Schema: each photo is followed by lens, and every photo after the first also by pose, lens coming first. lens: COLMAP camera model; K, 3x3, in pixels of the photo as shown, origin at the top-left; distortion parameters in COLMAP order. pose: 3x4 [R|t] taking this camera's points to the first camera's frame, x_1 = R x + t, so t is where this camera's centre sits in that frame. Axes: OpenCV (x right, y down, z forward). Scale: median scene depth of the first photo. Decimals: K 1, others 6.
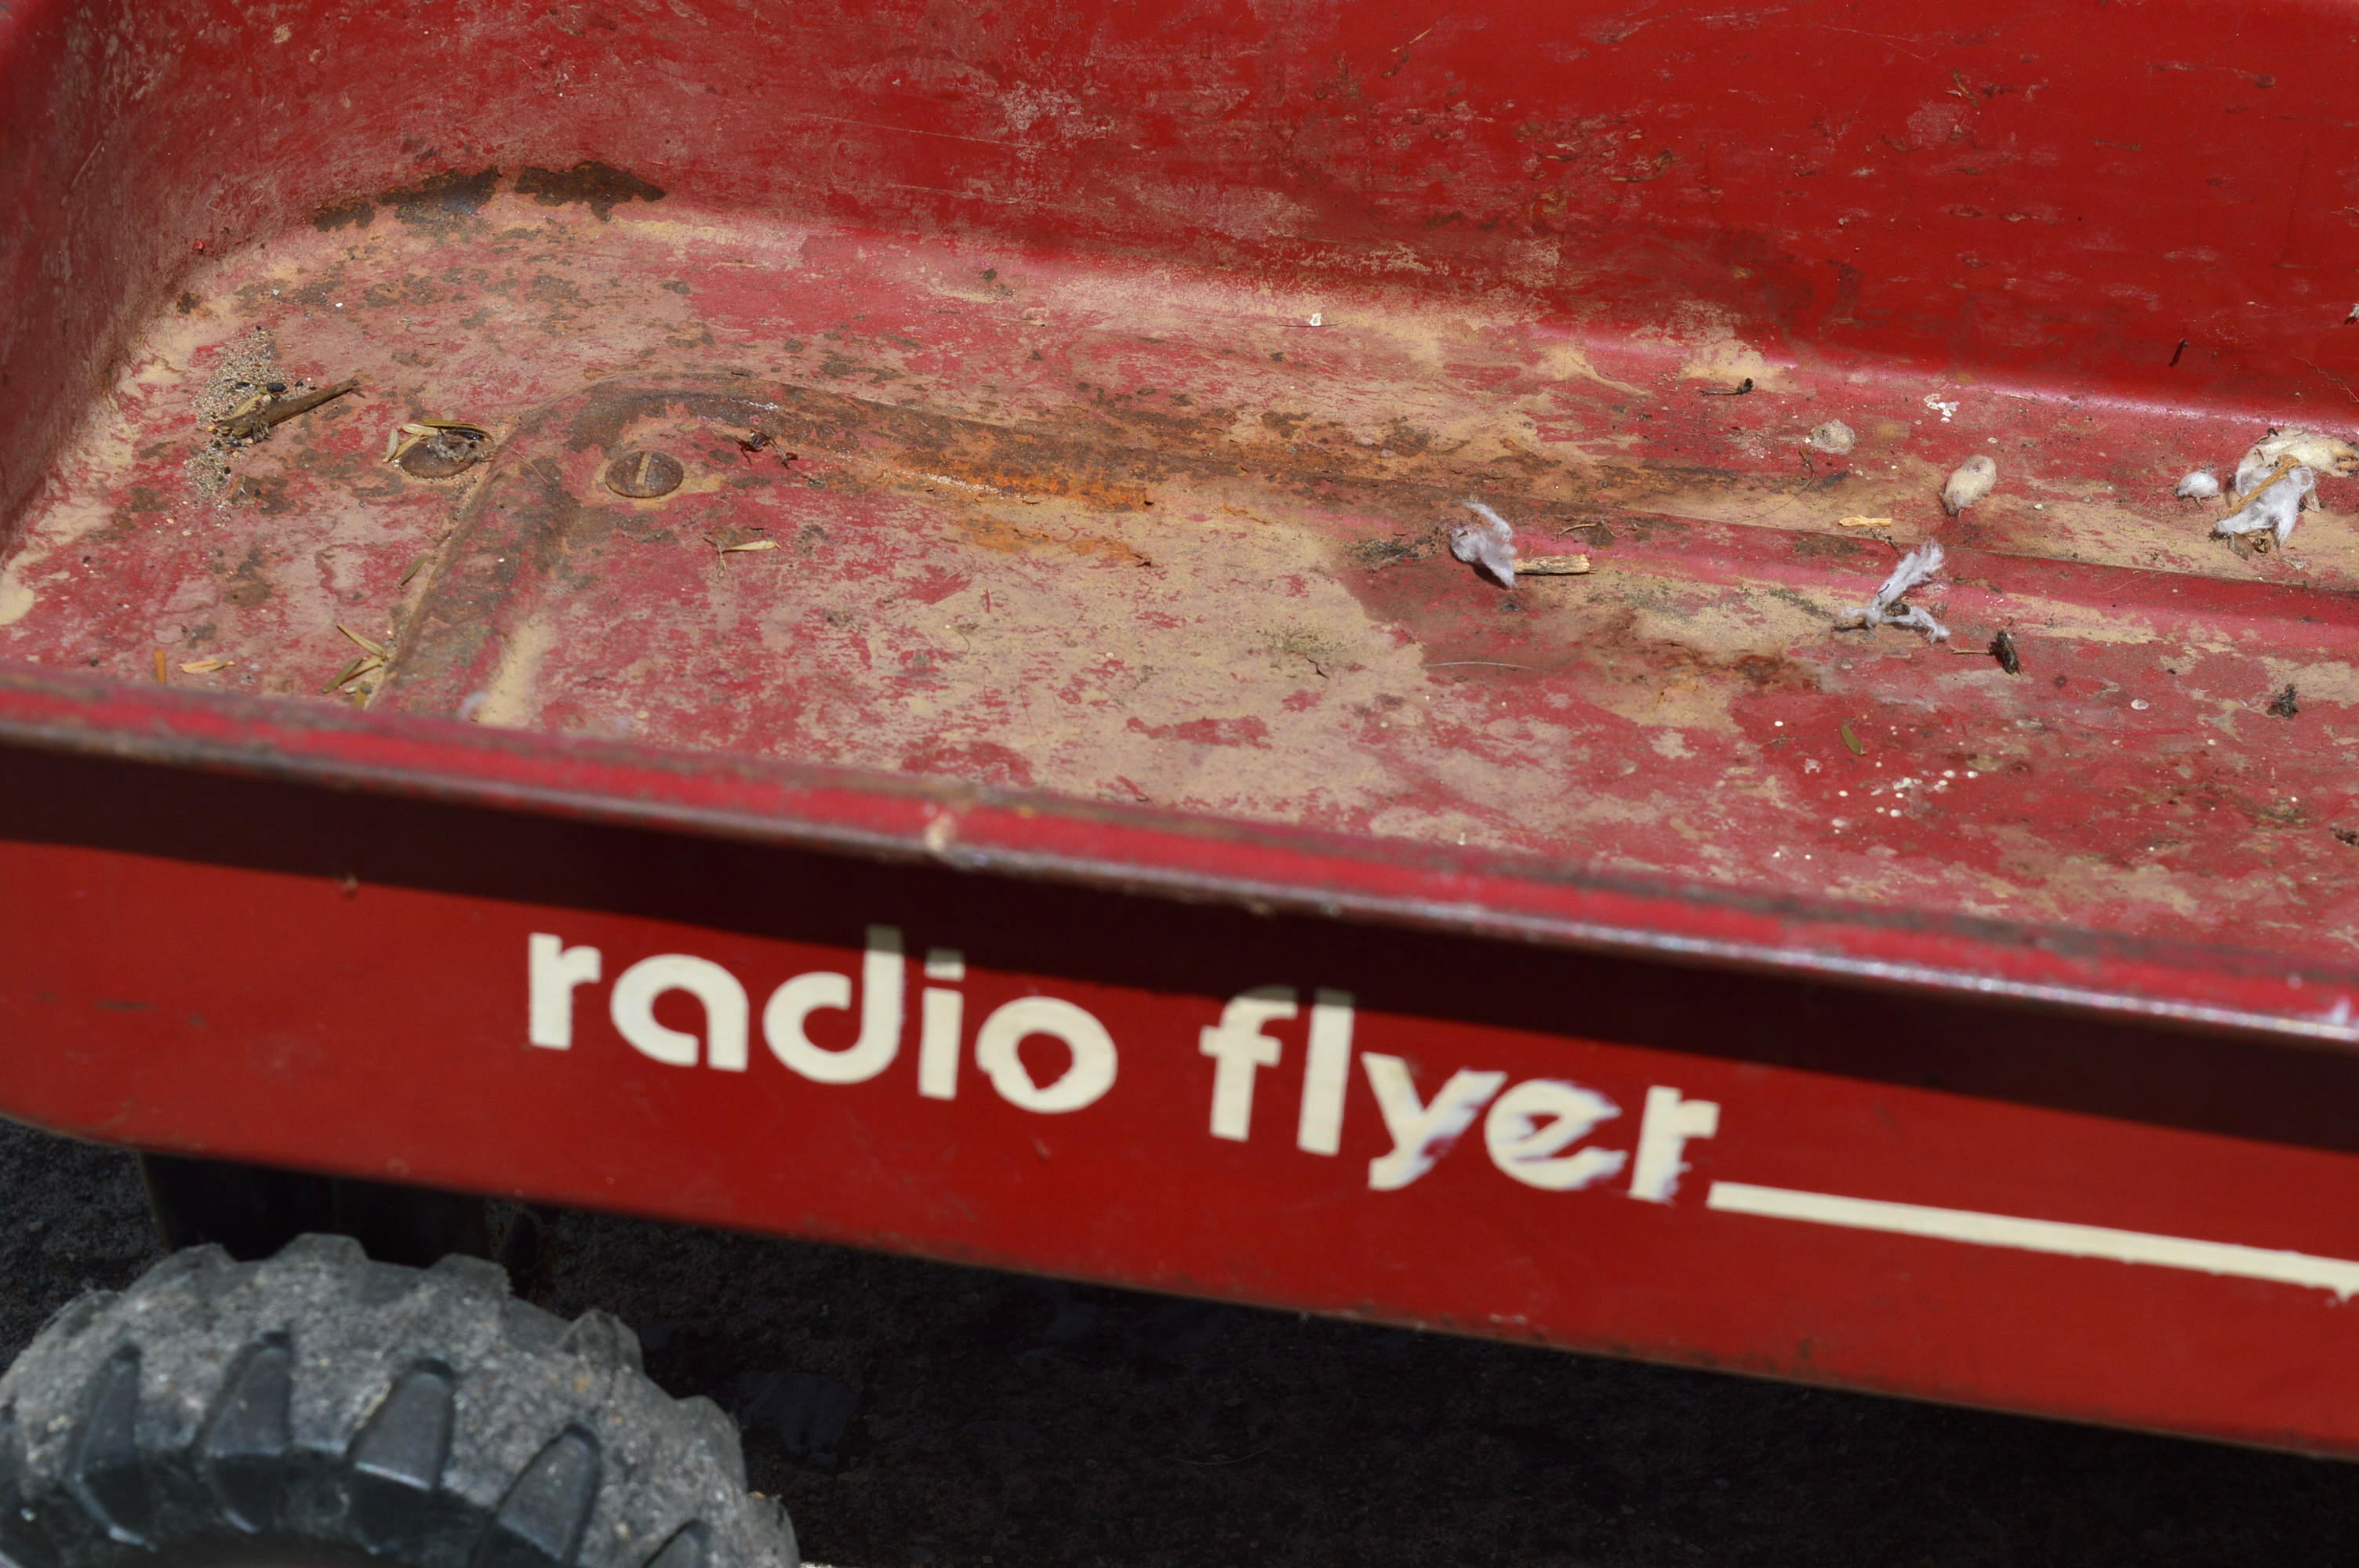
lens RADIAL K [[5338.4, 0, 1178.9], [0, 5338.4, 781.2], [0, 0, 1]] dist [0.030085, 0.000000]
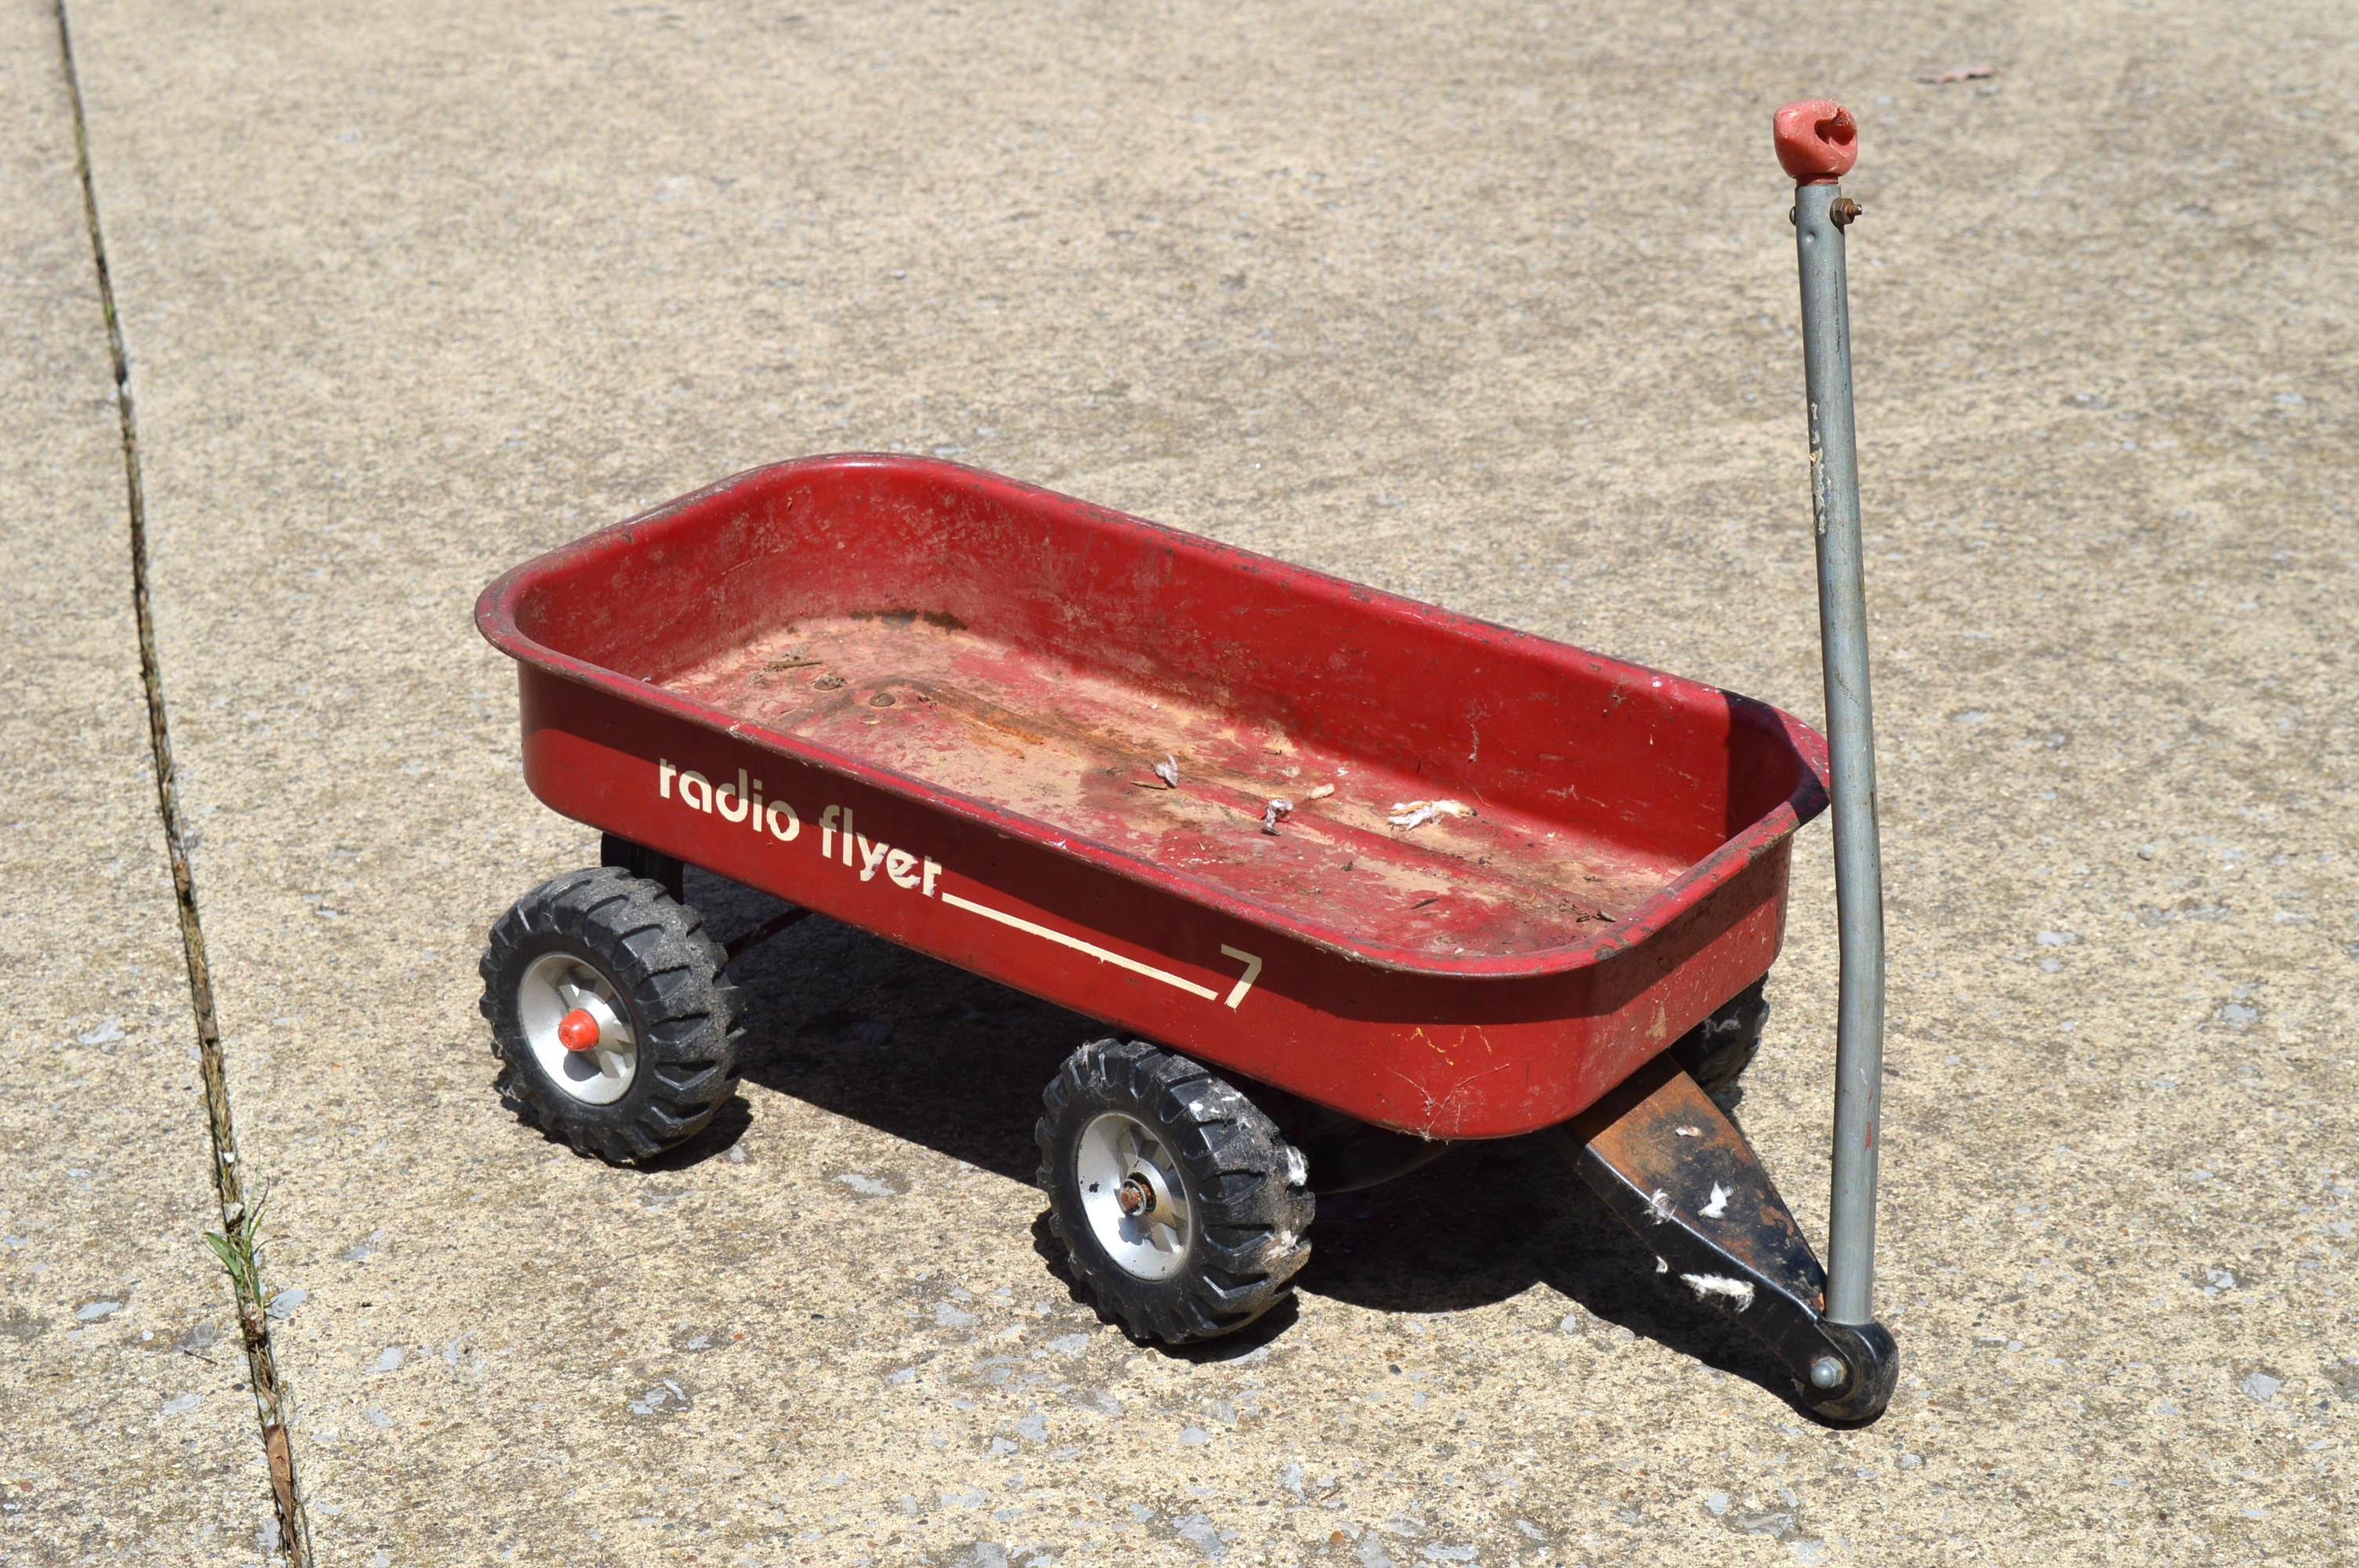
lens RADIAL K [[3987.3, 0, 1167.7], [0, 3987.3, 762.2], [0, 0, 1]] dist [0.033121, 0.000000]
pose [[0.886394, 0.170041, -0.430571, 0.958932], [-0.250542, 0.958317, -0.137319, 0.229271], [0.389273, 0.229595, 0.892050, -0.842960]]
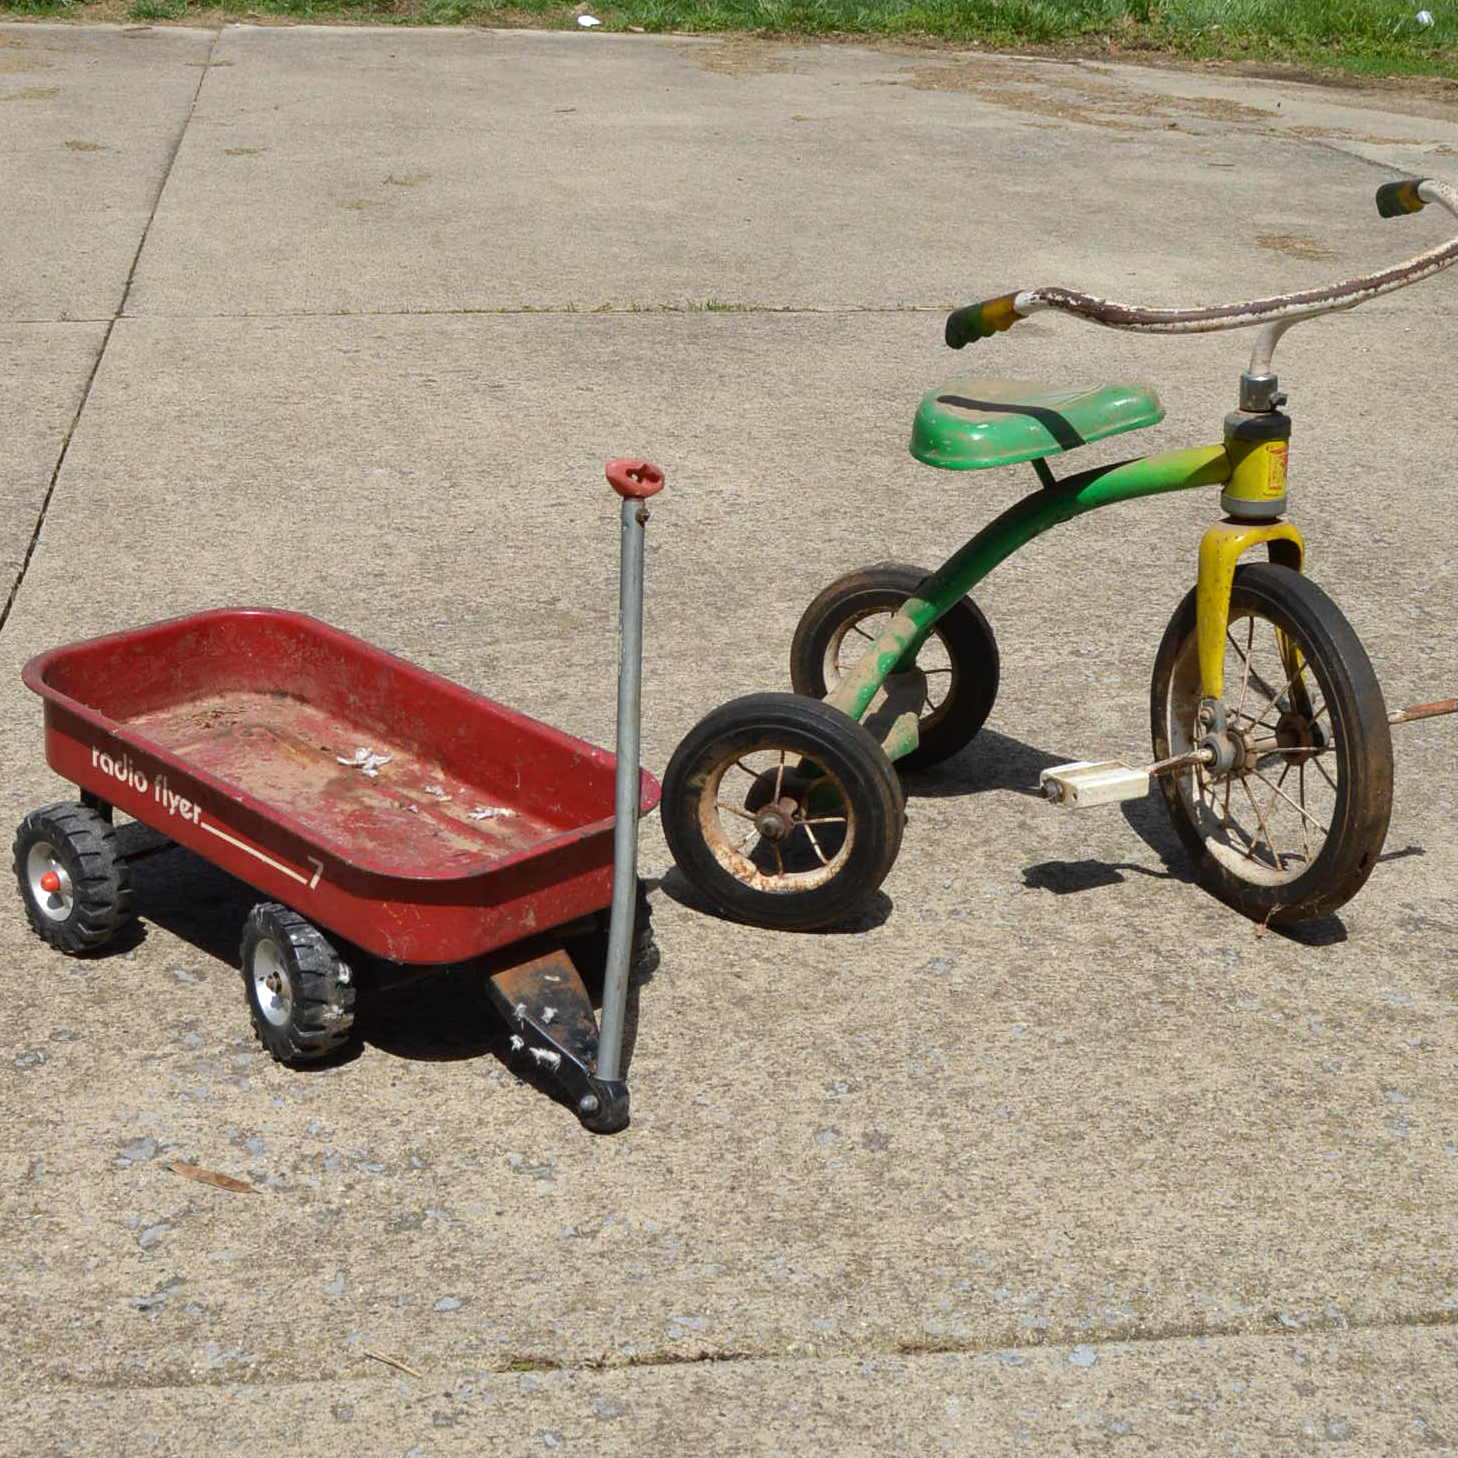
lens RADIAL K [[2580.7, 0, 726.6], [0, 2580.7, 735.4], [0, 0, 1]] dist [-0.044208, 0.000000]
pose [[0.818900, 0.222611, -0.529005, 1.710556], [-0.352278, 0.922619, -0.157079, 0.187445], [0.453103, 0.314989, 0.833954, -0.999426]]
